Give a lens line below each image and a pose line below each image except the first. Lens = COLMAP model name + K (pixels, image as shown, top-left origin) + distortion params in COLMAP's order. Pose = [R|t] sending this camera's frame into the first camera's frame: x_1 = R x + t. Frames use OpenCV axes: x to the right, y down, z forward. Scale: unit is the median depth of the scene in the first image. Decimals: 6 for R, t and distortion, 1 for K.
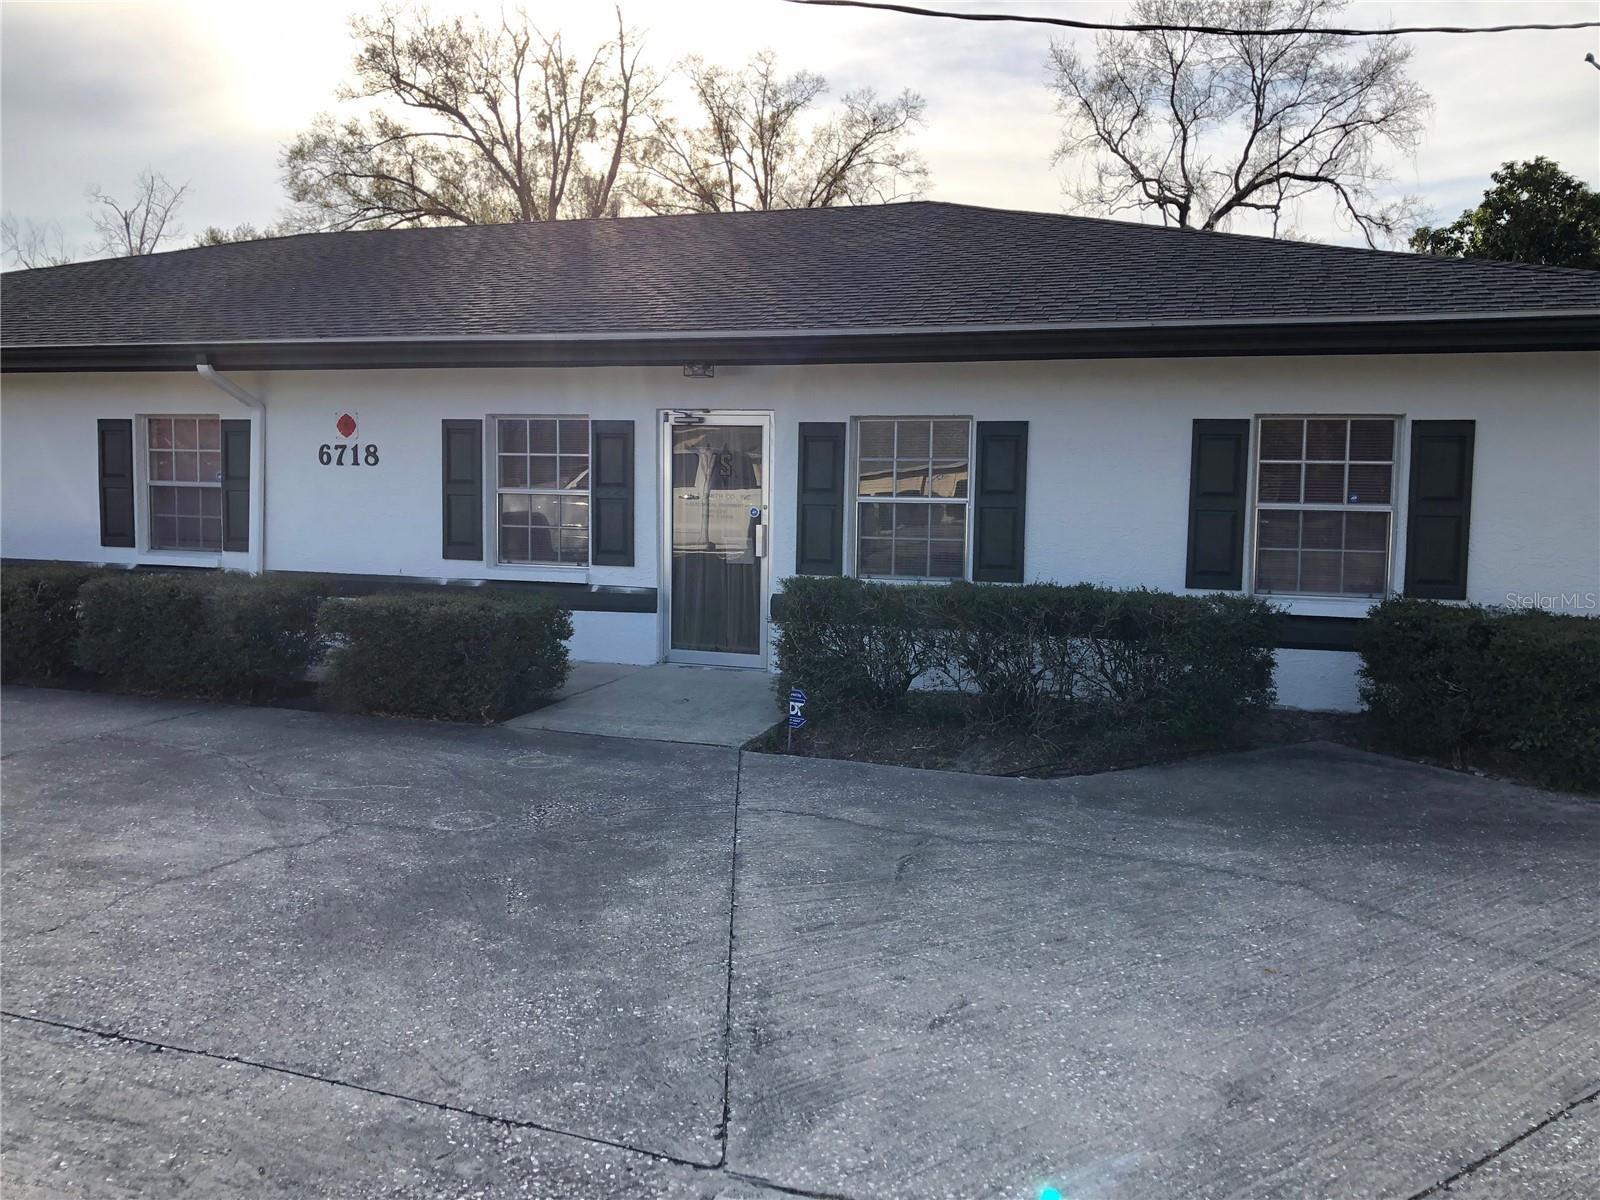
lens RADIAL K [[1331.8, 0, 800.0], [0, 1331.8, 600.0], [0, 0, 1]] dist [0.046340, -0.062499]
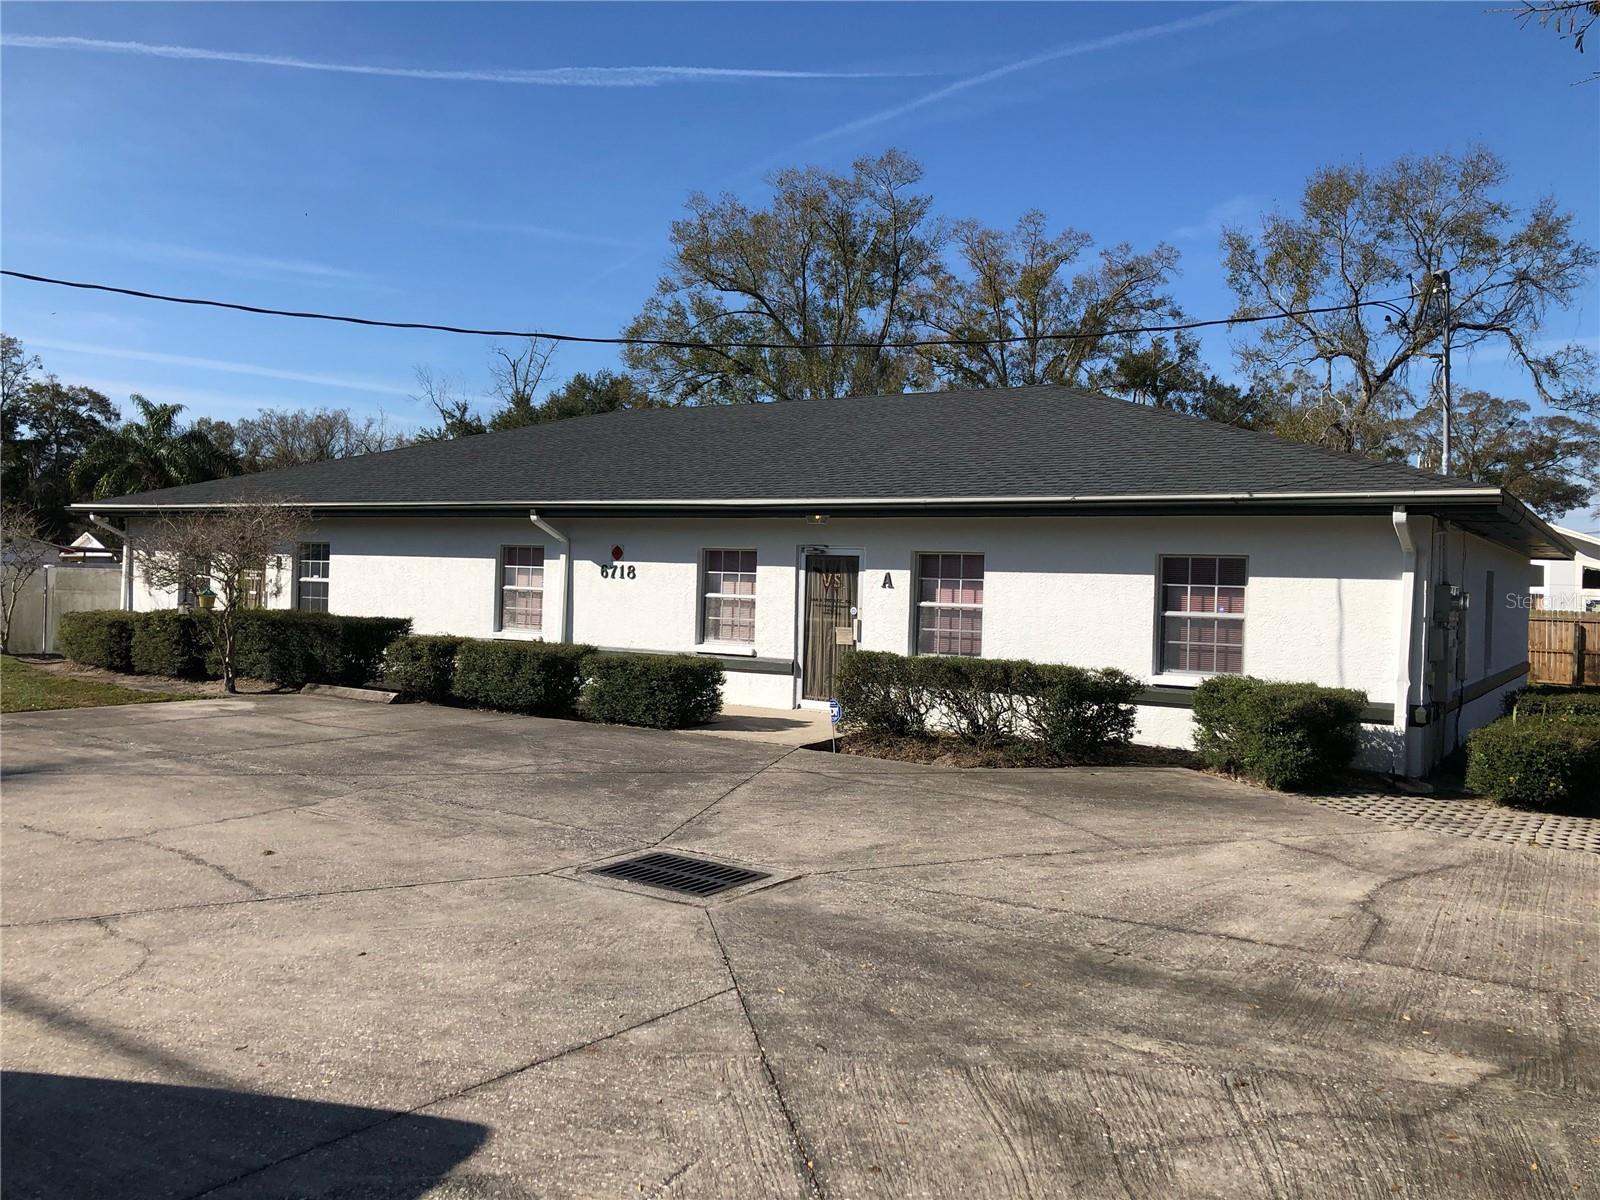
lens RADIAL K [[1317.9, 0, 803.0], [0, 1317.9, 607.5], [0, 0, 1]] dist [0.058475, -0.068441]
pose [[0.970598, 0.017128, -0.240094, 0.085104], [-0.035437, 0.996764, -0.072149, 0.012887], [0.238081, 0.078536, 0.968065, -0.153551]]
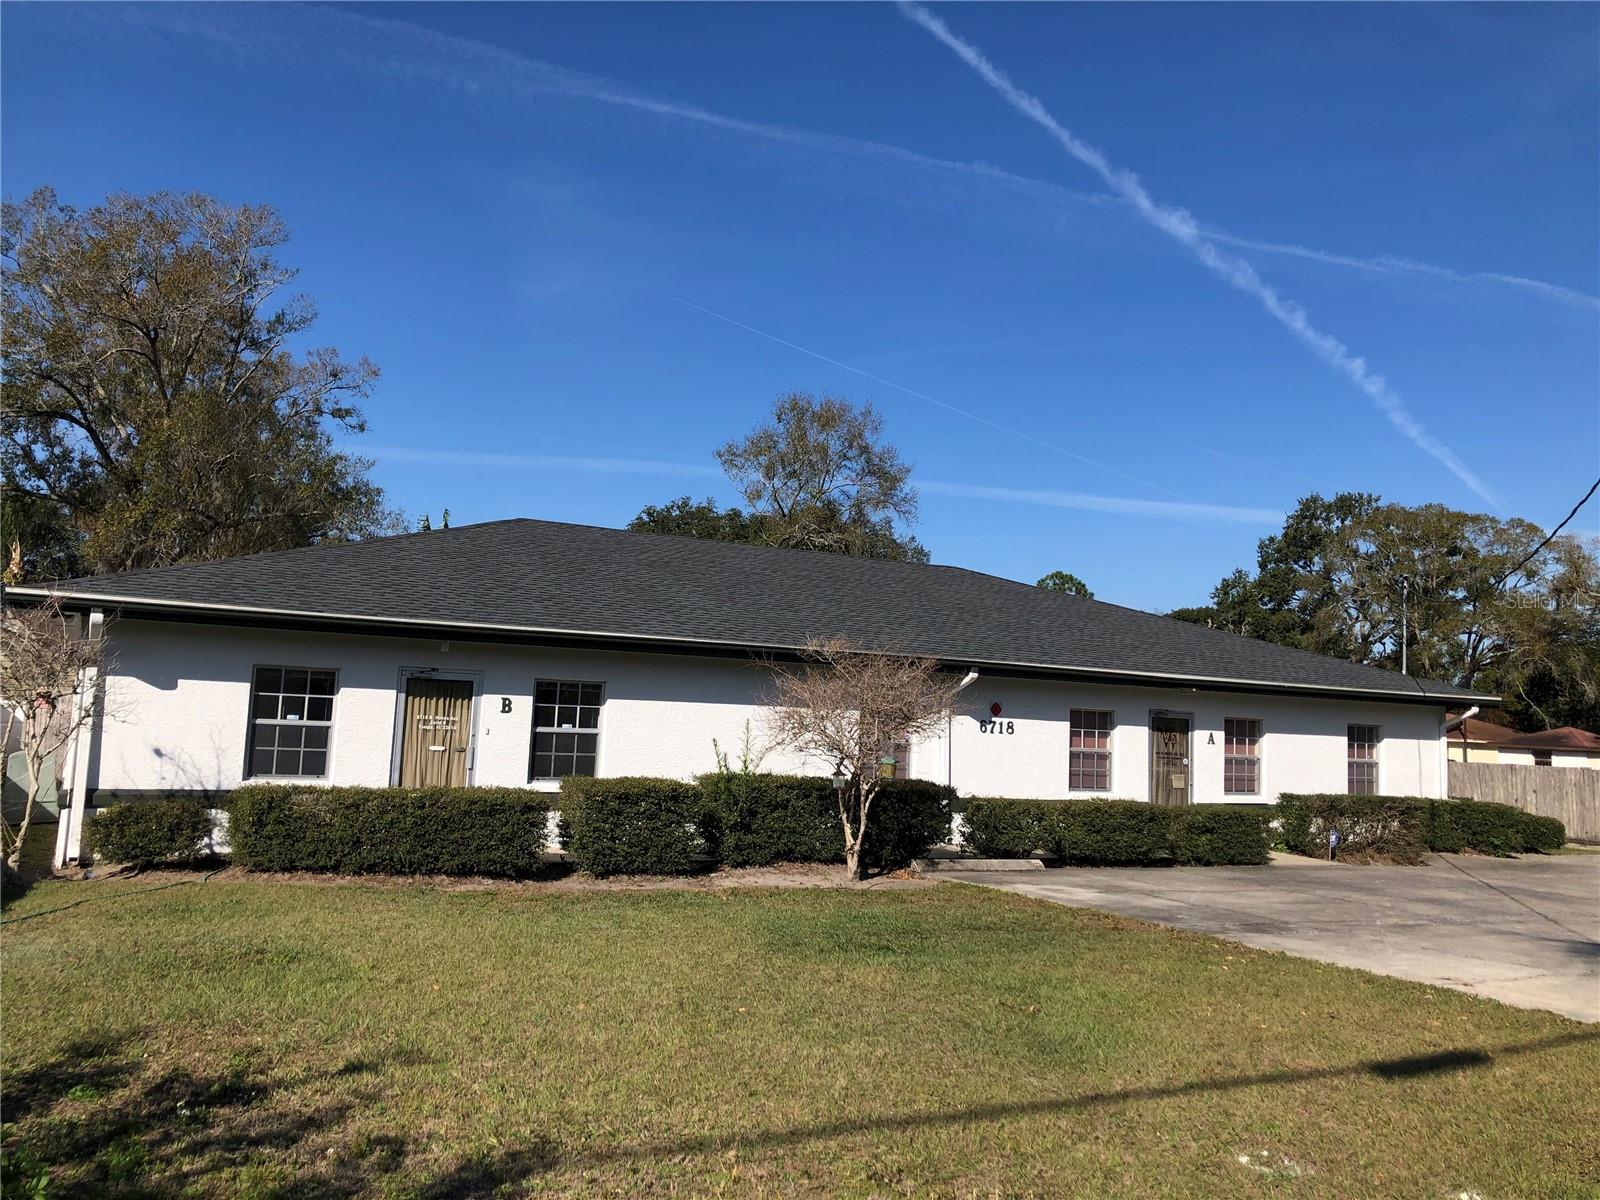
lens RADIAL K [[1331.8, 0, 800.0], [0, 1331.8, 600.0], [0, 0, 1]] dist [0.046340, -0.062499]
pose [[0.678369, 0.078772, 0.730487, -0.602572], [0.034734, 0.989686, -0.138978, -0.015094], [-0.733900, 0.119651, 0.668636, 0.017809]]
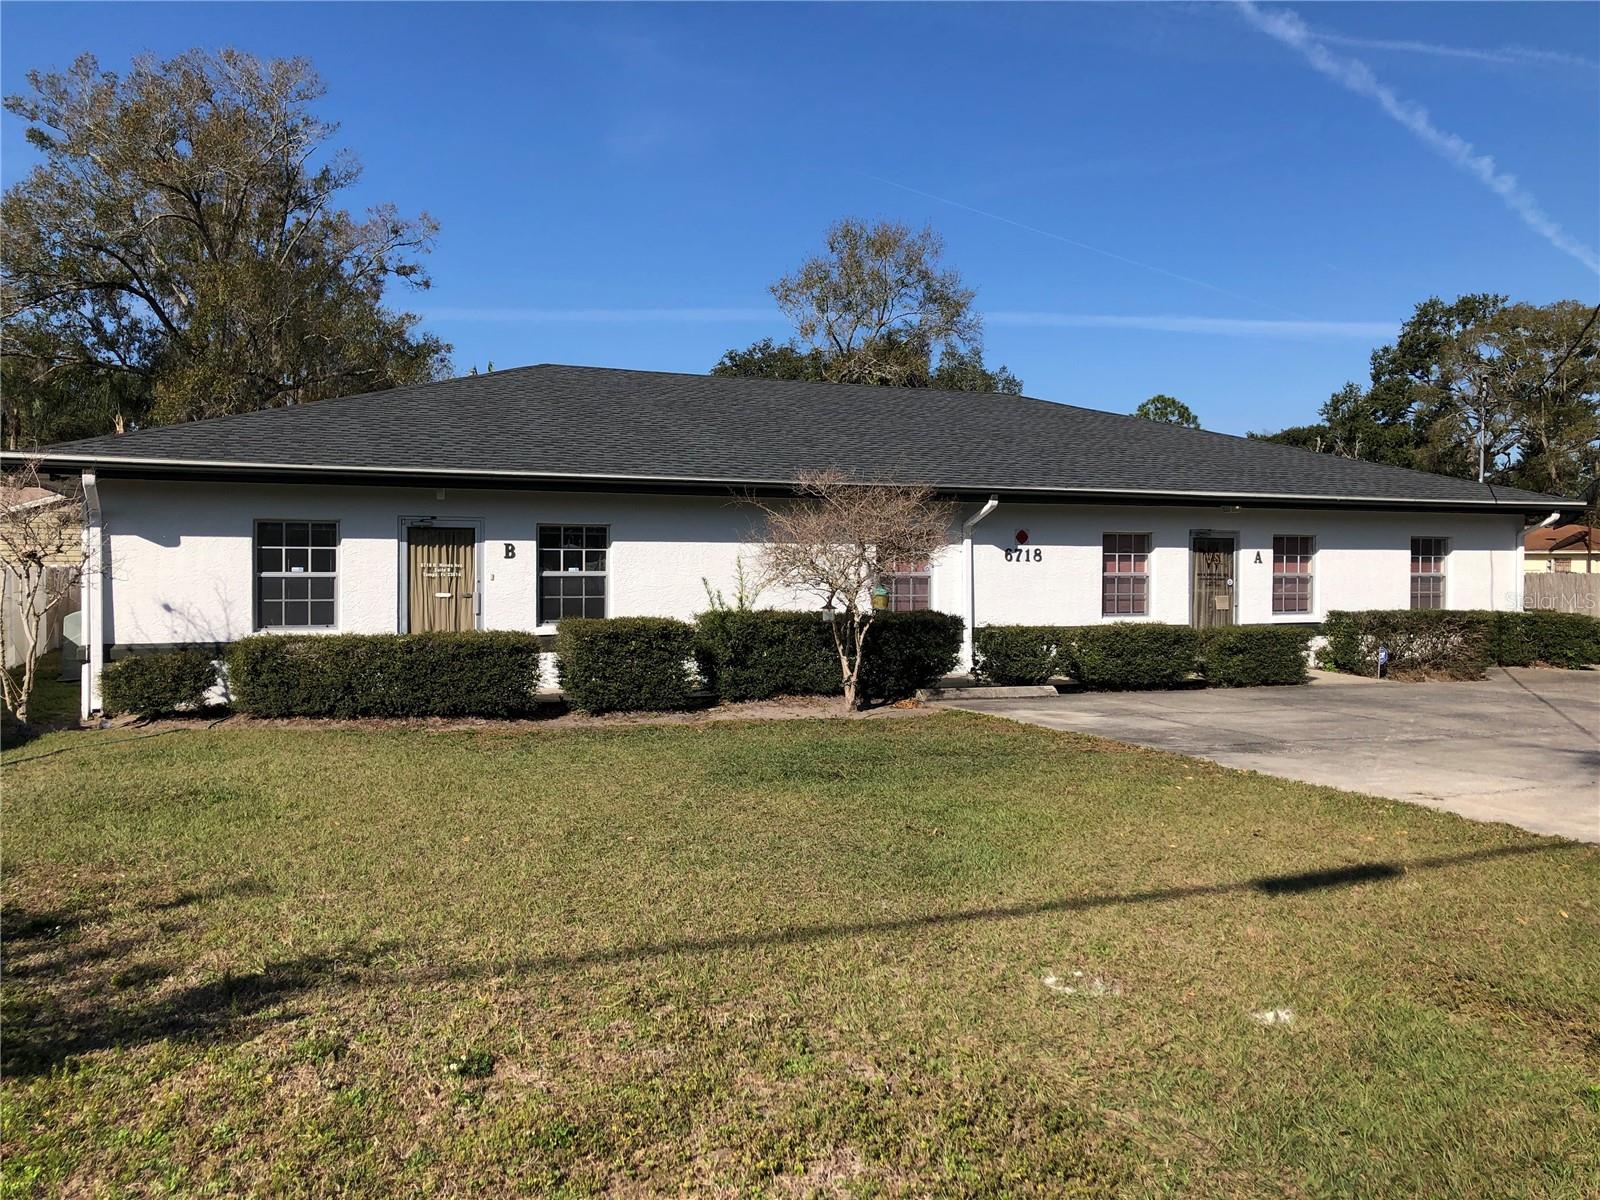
lens RADIAL K [[1317.9, 0, 803.0], [0, 1317.9, 607.5], [0, 0, 1]] dist [0.058475, -0.068441]
pose [[0.744223, -0.036885, 0.666912, -0.562384], [0.067979, 0.997472, -0.020693, -0.010329], [-0.664463, 0.060736, 0.744849, -0.005762]]
